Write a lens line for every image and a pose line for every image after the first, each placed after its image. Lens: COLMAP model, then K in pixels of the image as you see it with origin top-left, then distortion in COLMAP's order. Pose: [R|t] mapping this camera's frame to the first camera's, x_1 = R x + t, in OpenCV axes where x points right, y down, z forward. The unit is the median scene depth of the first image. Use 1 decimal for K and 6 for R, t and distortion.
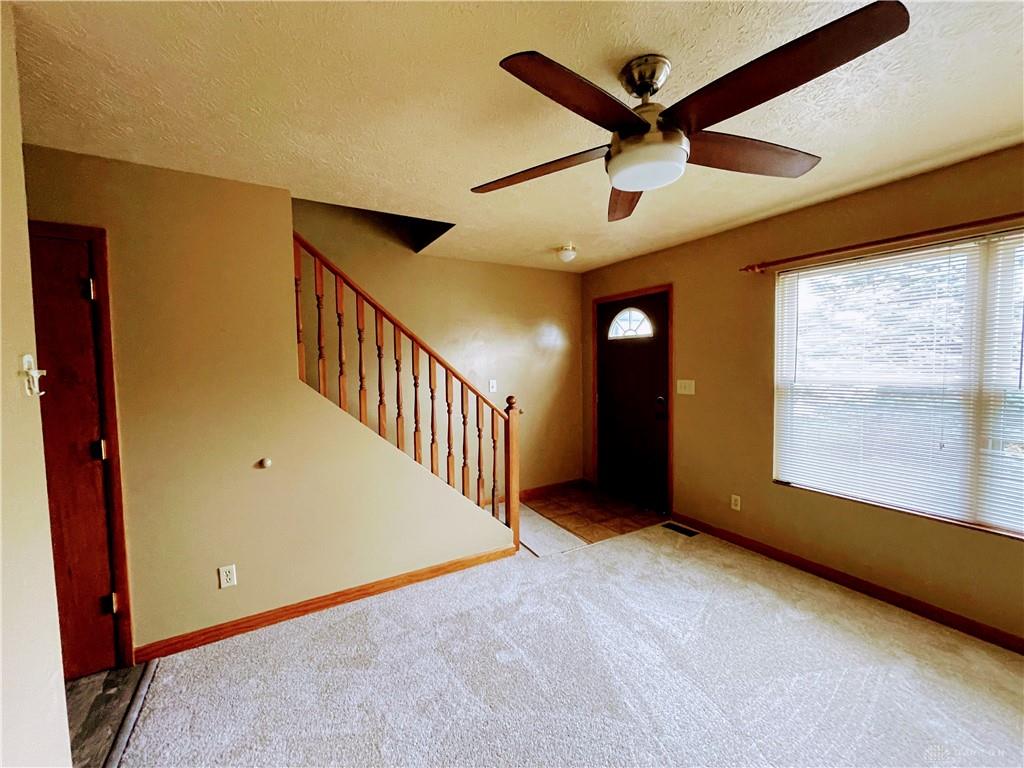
lens RADIAL K [[413.7, 0, 512.0], [0, 413.7, 384.0], [0, 0, 1]] dist [0.000515, 0.000072]
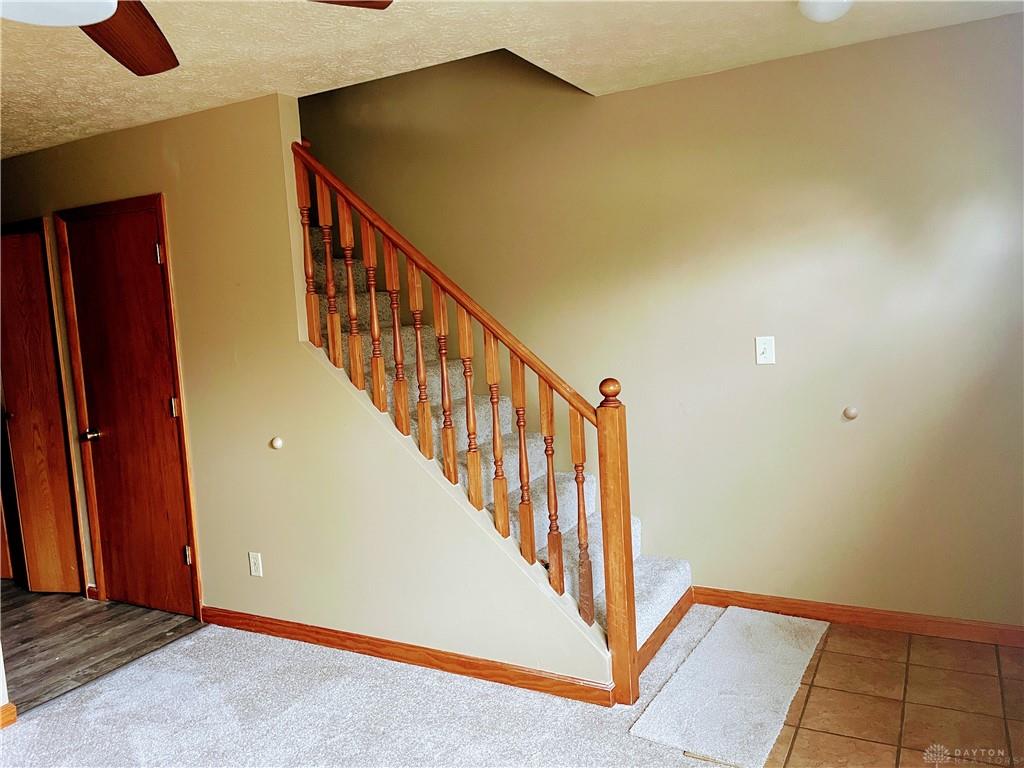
lens RADIAL K [[785.5, 0, 512.0], [0, 785.5, 384.0], [0, 0, 1]] dist [0.034382, -0.000226]
pose [[0.507366, 0.069387, -0.858933, 0.926883], [0.005041, 0.996497, 0.083478, -0.051448], [0.861716, -0.046684, 0.505239, 0.588919]]
